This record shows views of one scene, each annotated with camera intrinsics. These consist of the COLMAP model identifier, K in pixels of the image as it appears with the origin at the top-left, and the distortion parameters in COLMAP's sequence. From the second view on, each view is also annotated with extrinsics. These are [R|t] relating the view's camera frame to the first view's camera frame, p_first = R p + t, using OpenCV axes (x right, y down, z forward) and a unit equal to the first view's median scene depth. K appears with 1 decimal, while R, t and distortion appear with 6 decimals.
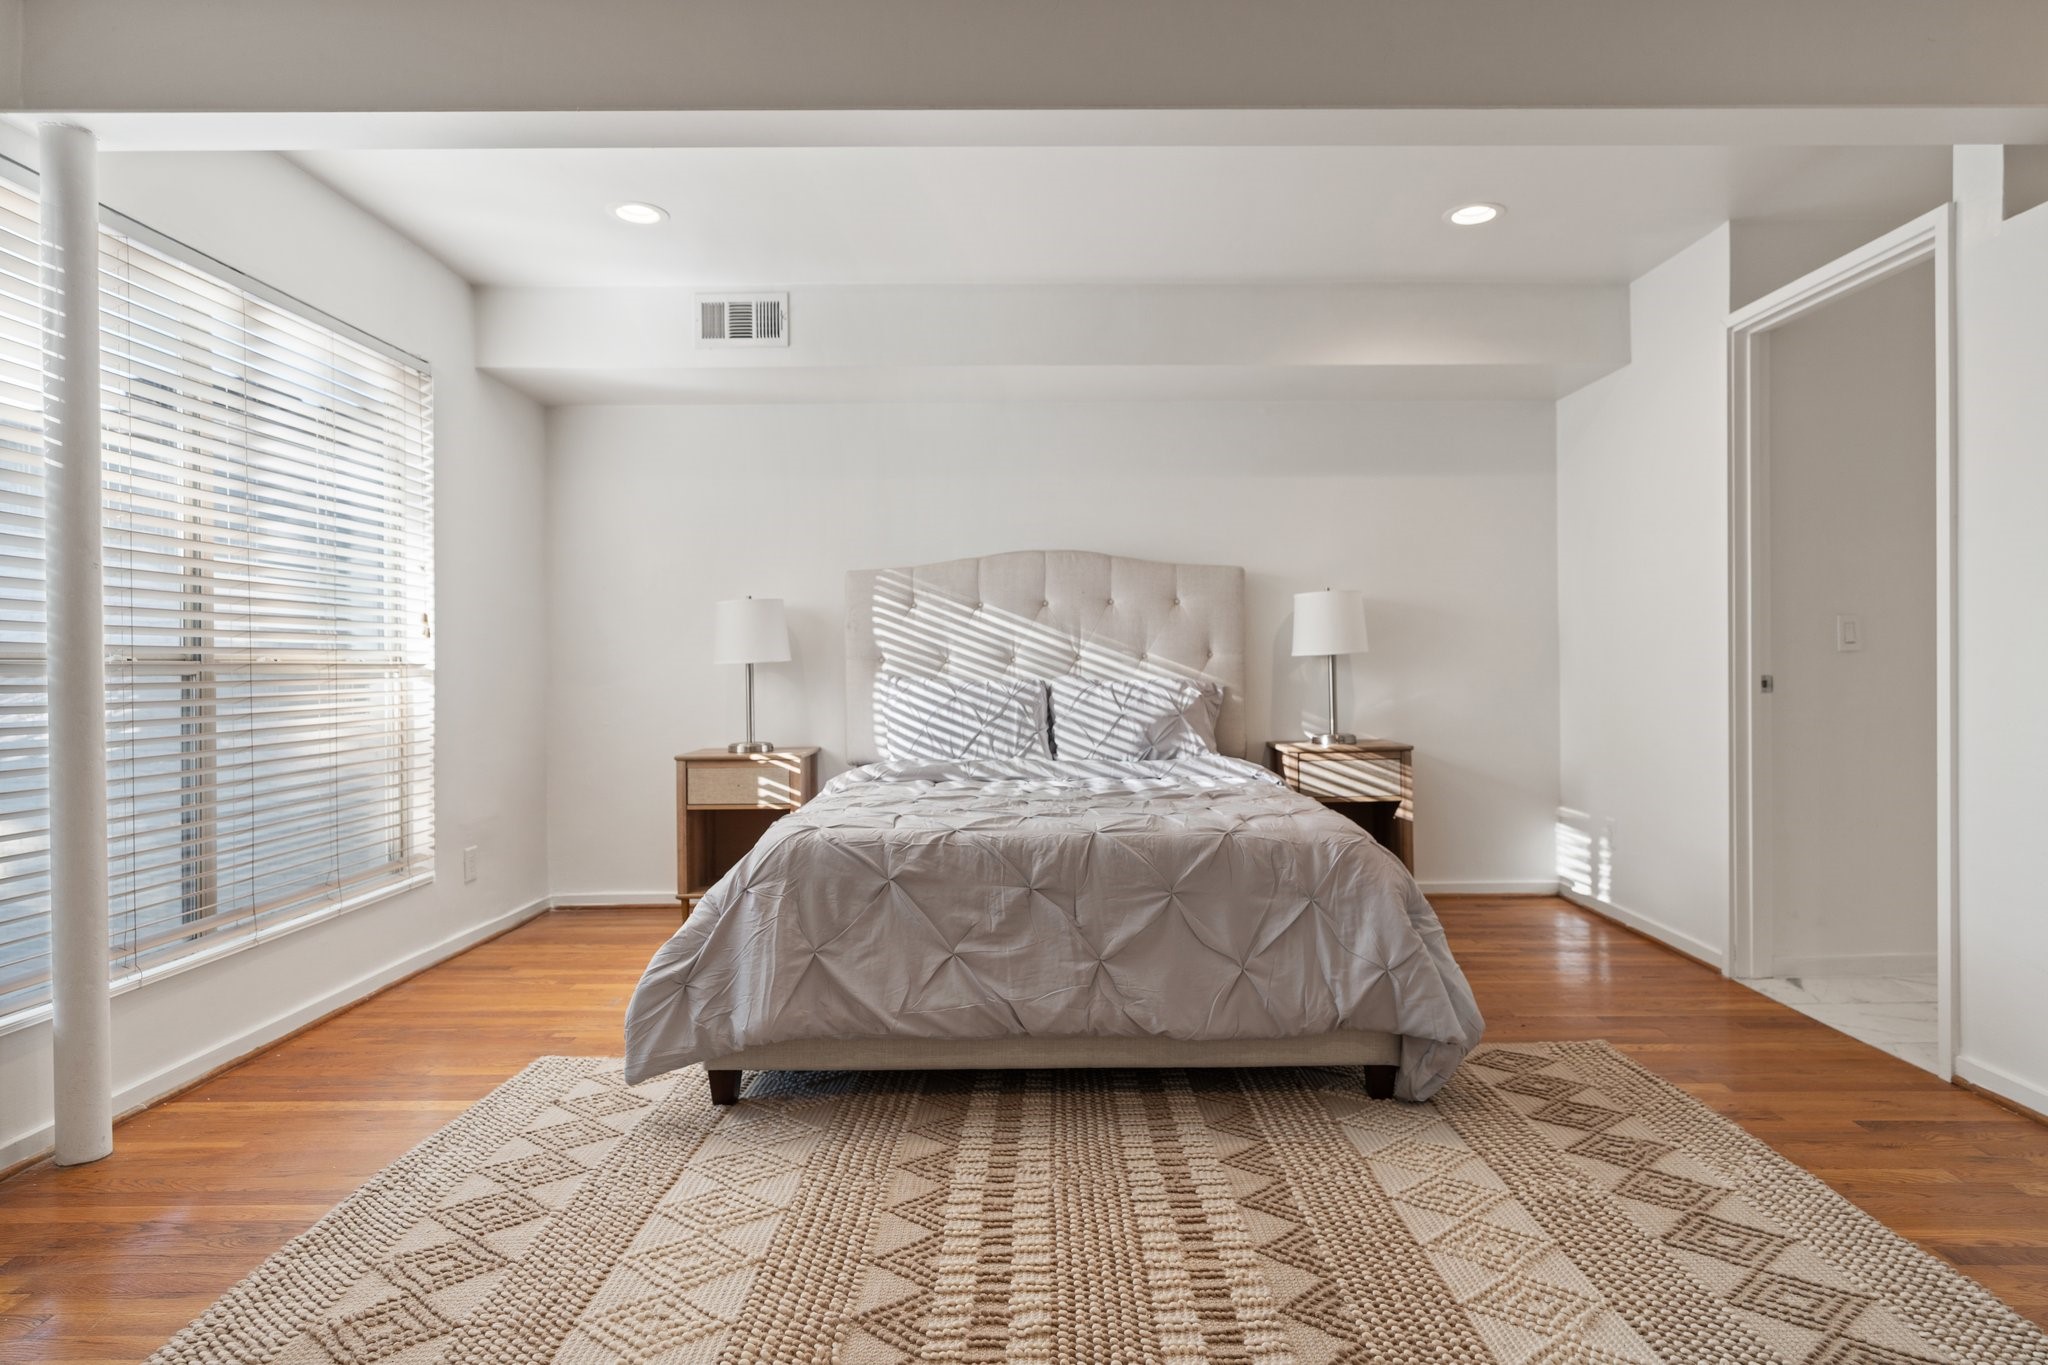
lens RADIAL K [[1118.0, 0, 1026.8], [0, 1118.0, 661.7], [0, 0, 1]] dist [-0.002216, 0.003303]
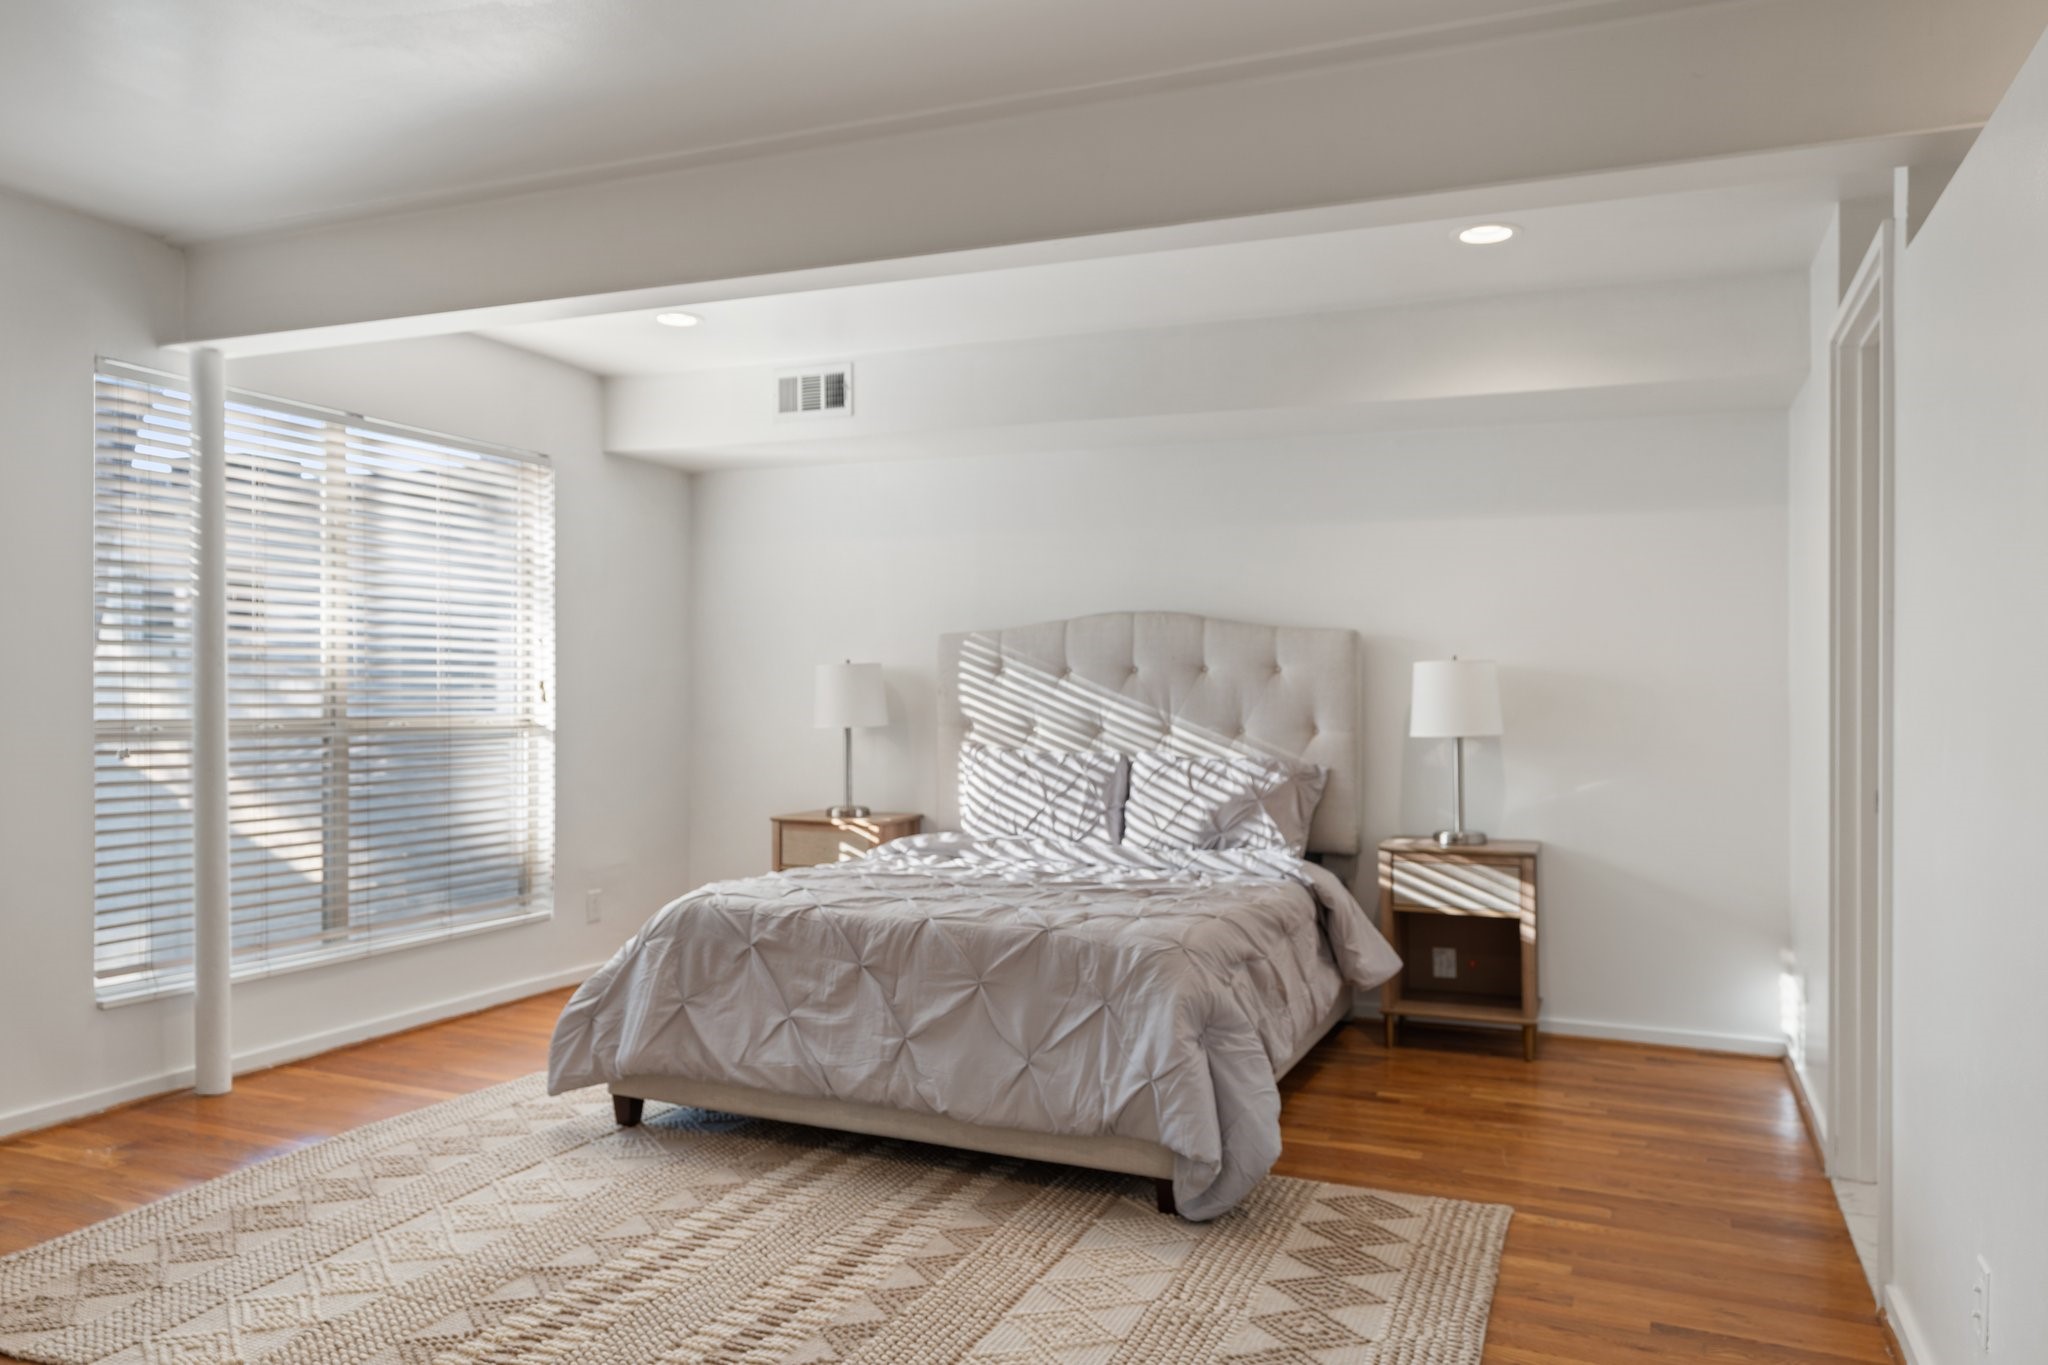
lens RADIAL K [[1481.8, 0, 1025.2], [0, 1481.8, 698.5], [0, 0, 1]] dist [0.004927, 0.002800]
pose [[0.911420, 0.019554, -0.411013, 0.719744], [-0.015105, 0.999787, 0.014068, -0.074324], [0.411201, -0.006614, 0.911521, -0.226674]]
